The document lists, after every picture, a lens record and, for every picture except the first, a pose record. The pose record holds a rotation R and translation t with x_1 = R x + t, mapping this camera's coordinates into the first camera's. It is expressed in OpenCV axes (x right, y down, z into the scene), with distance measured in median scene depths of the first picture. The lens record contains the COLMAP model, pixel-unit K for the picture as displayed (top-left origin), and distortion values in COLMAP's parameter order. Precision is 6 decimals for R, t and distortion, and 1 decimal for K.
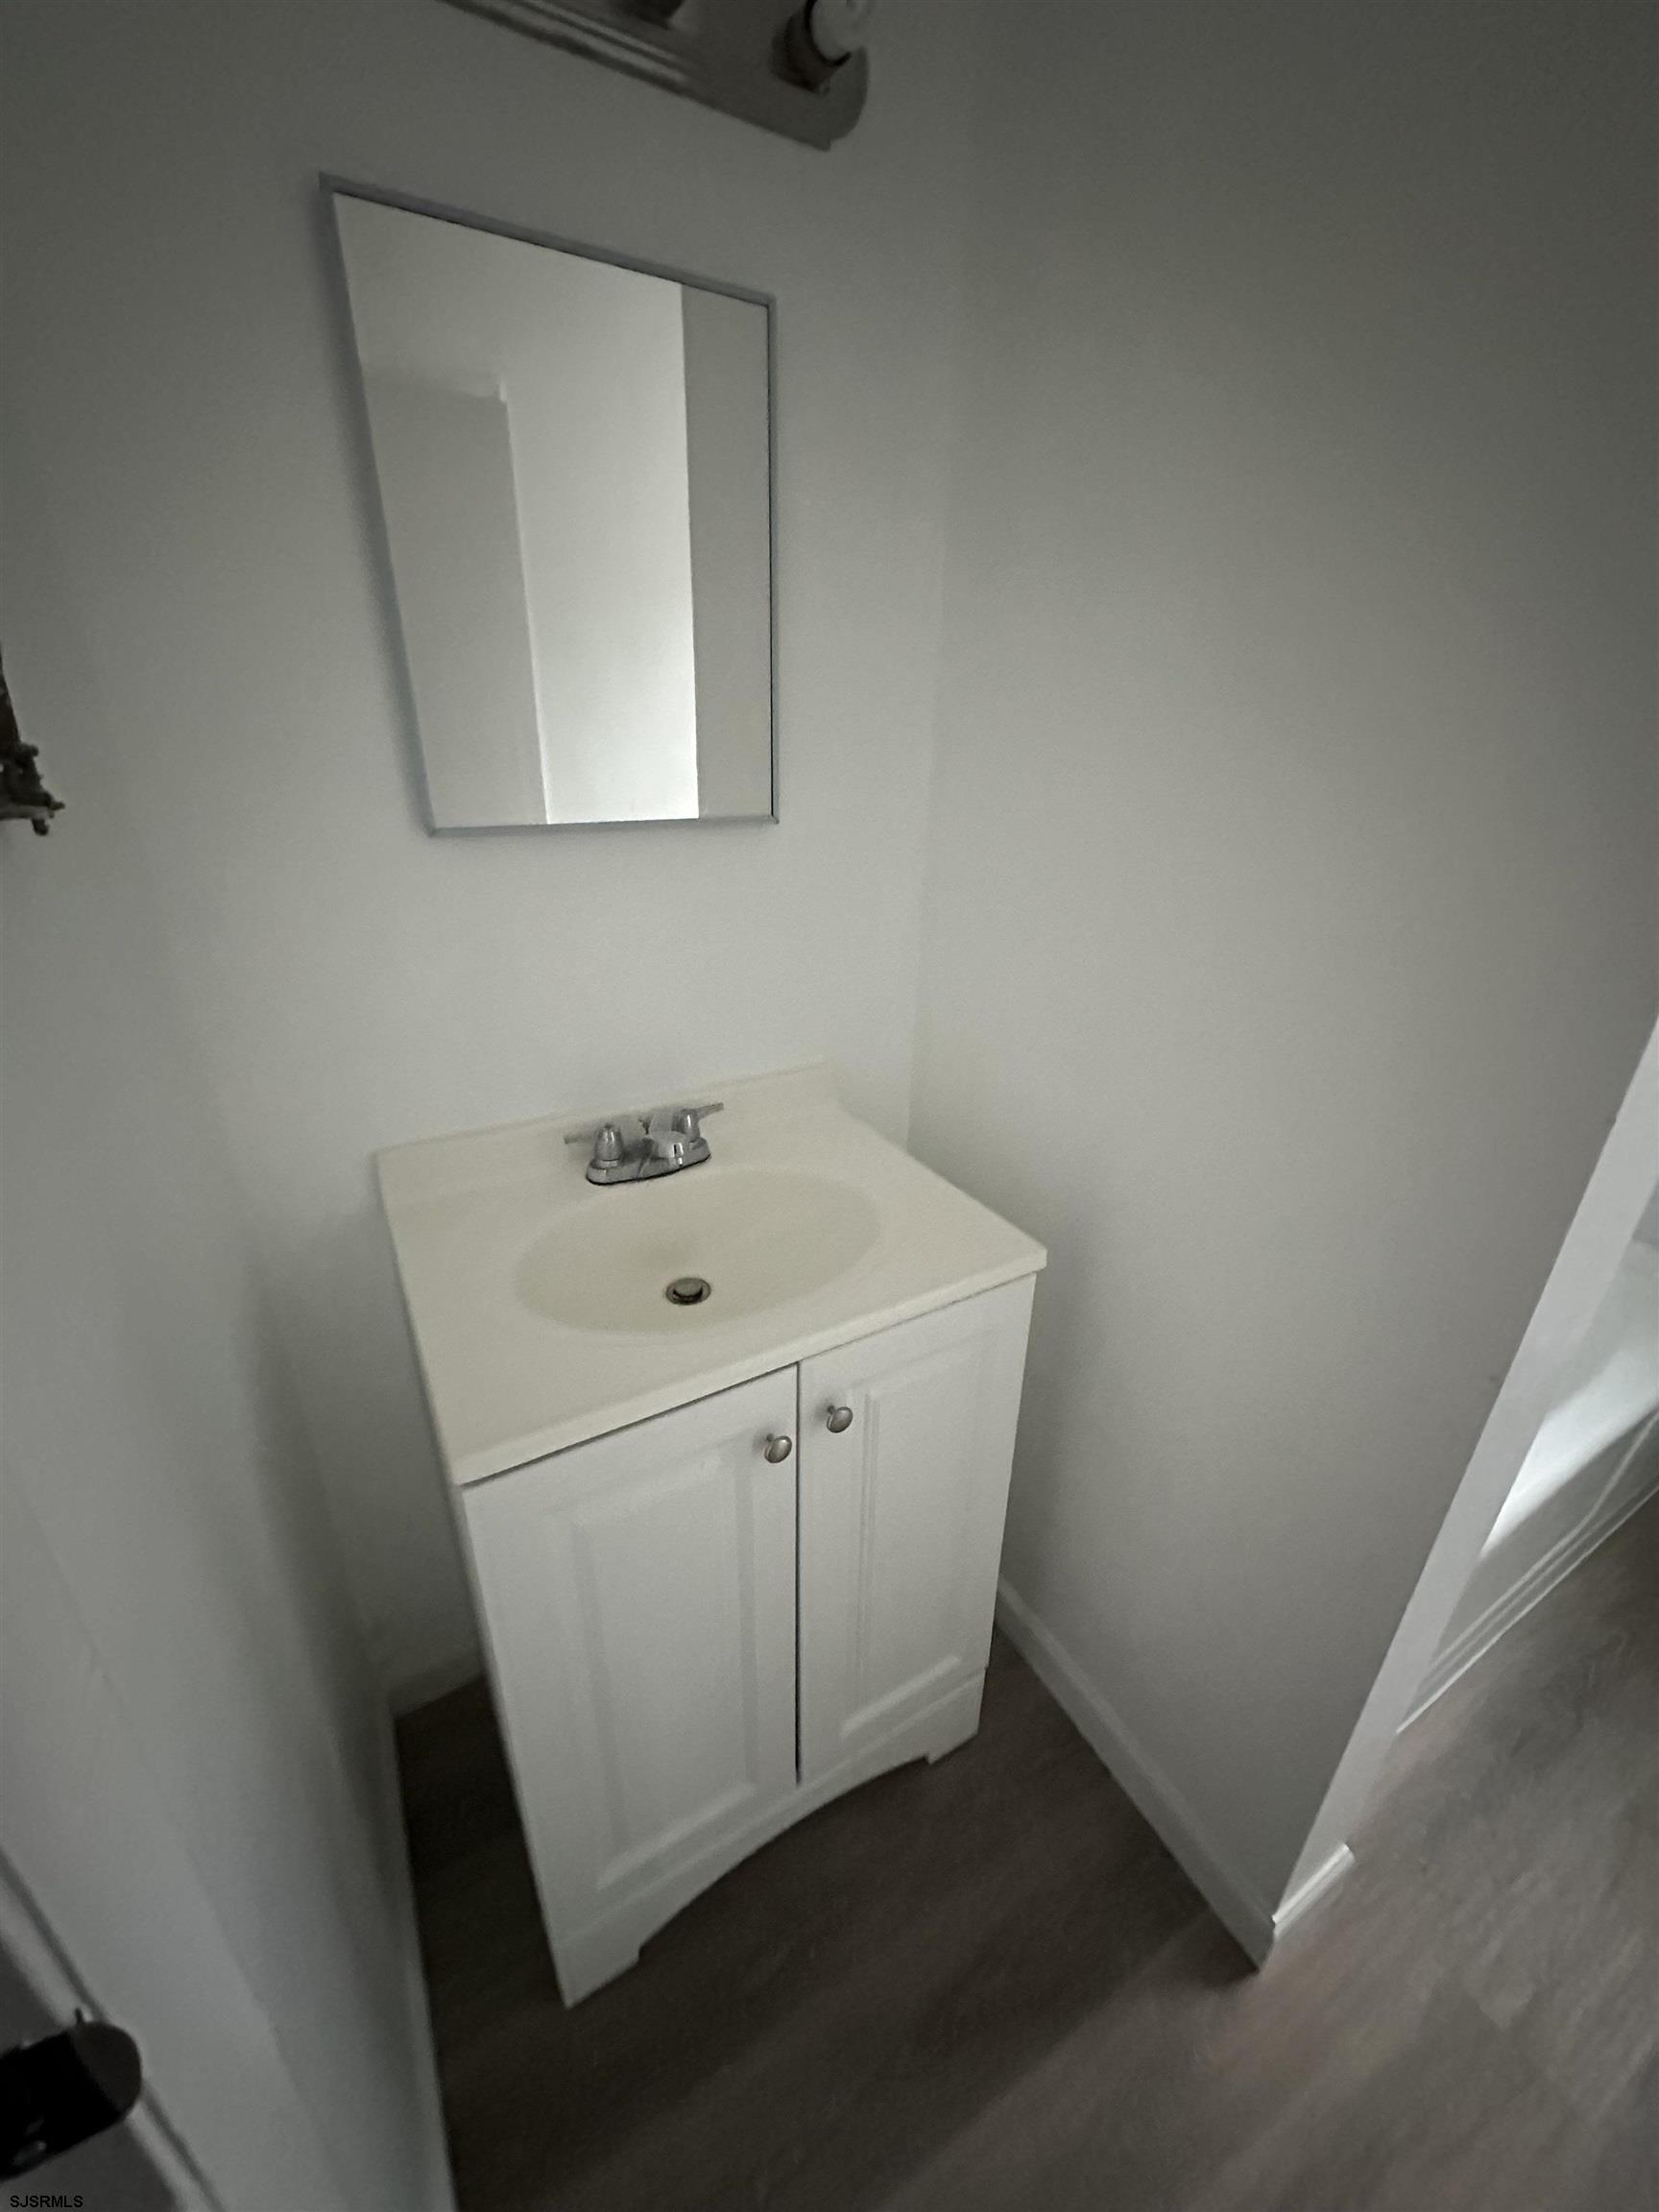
lens RADIAL K [[883.2, 0, 829.5], [0, 883.2, 1106.0], [0, 0, 1]] dist [-0.001446, 0.000116]
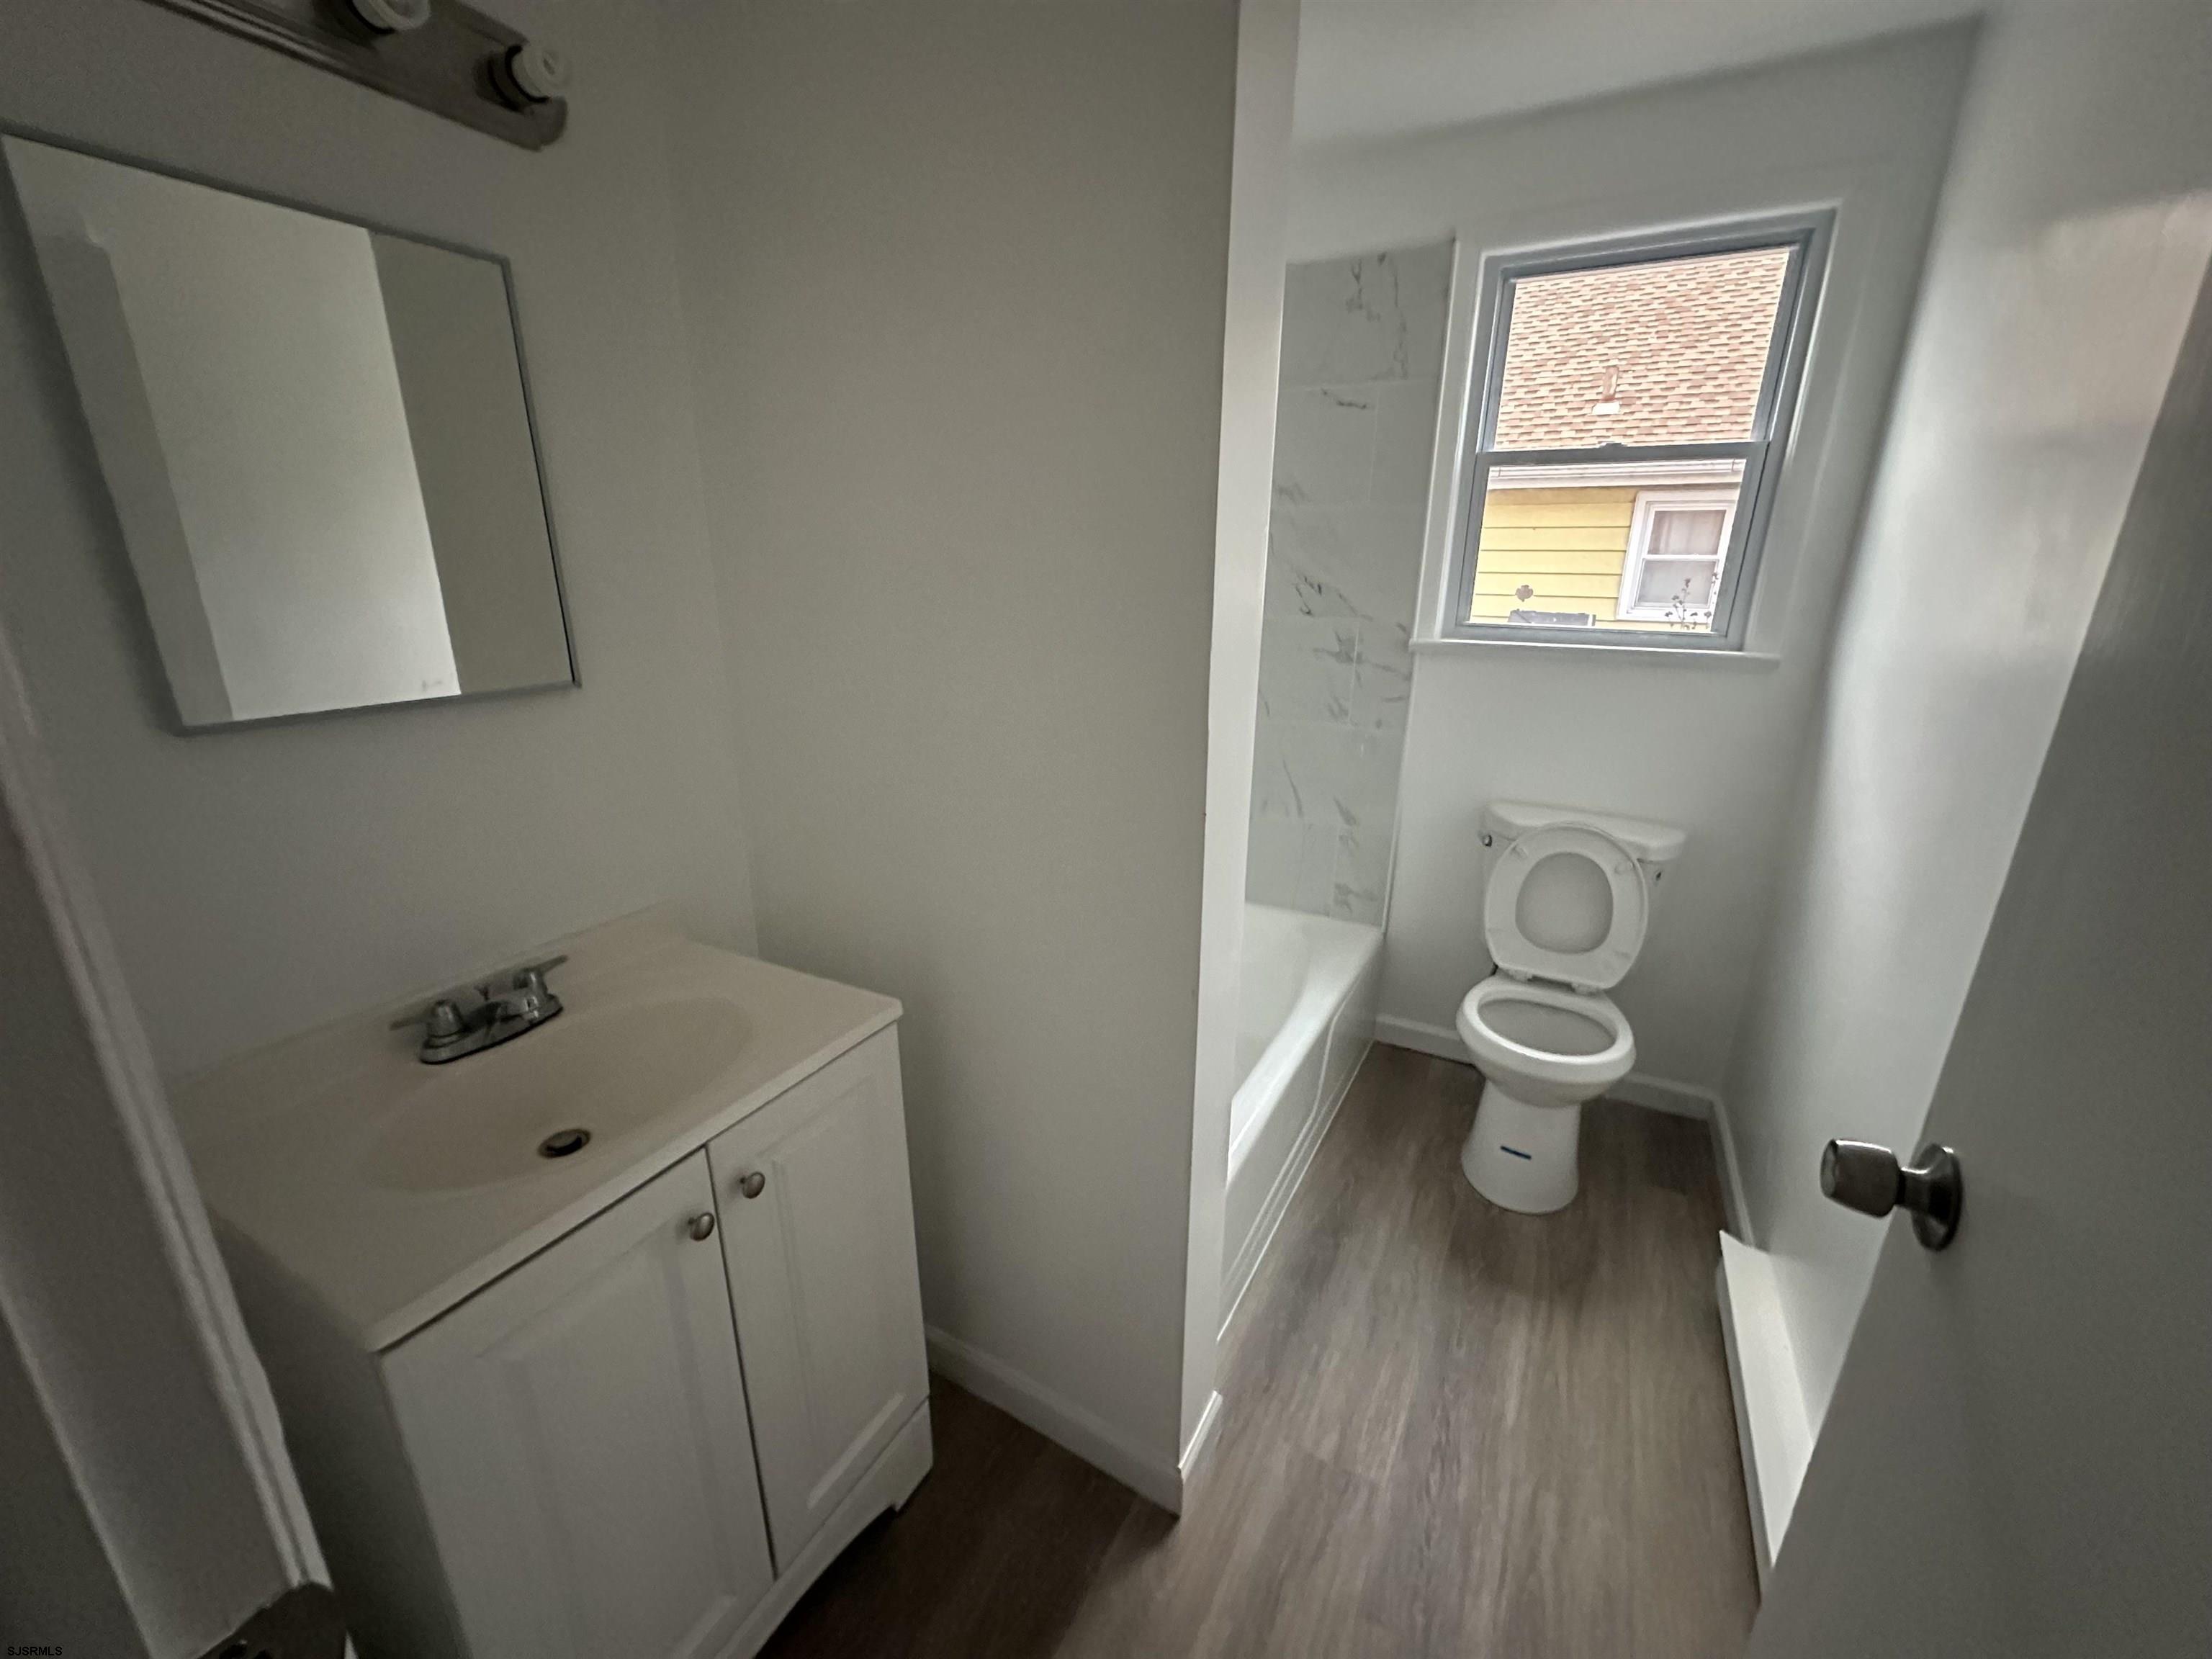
lens RADIAL K [[883.2, 0, 1098.0], [0, 883.2, 824.4], [0, 0, 1]] dist [-0.001446, 0.000116]
pose [[0.864649, -0.164225, 0.474776, -0.054574], [0.223449, 0.972150, -0.070671, 0.065120], [-0.449948, 0.167194, 0.877265, -0.220932]]
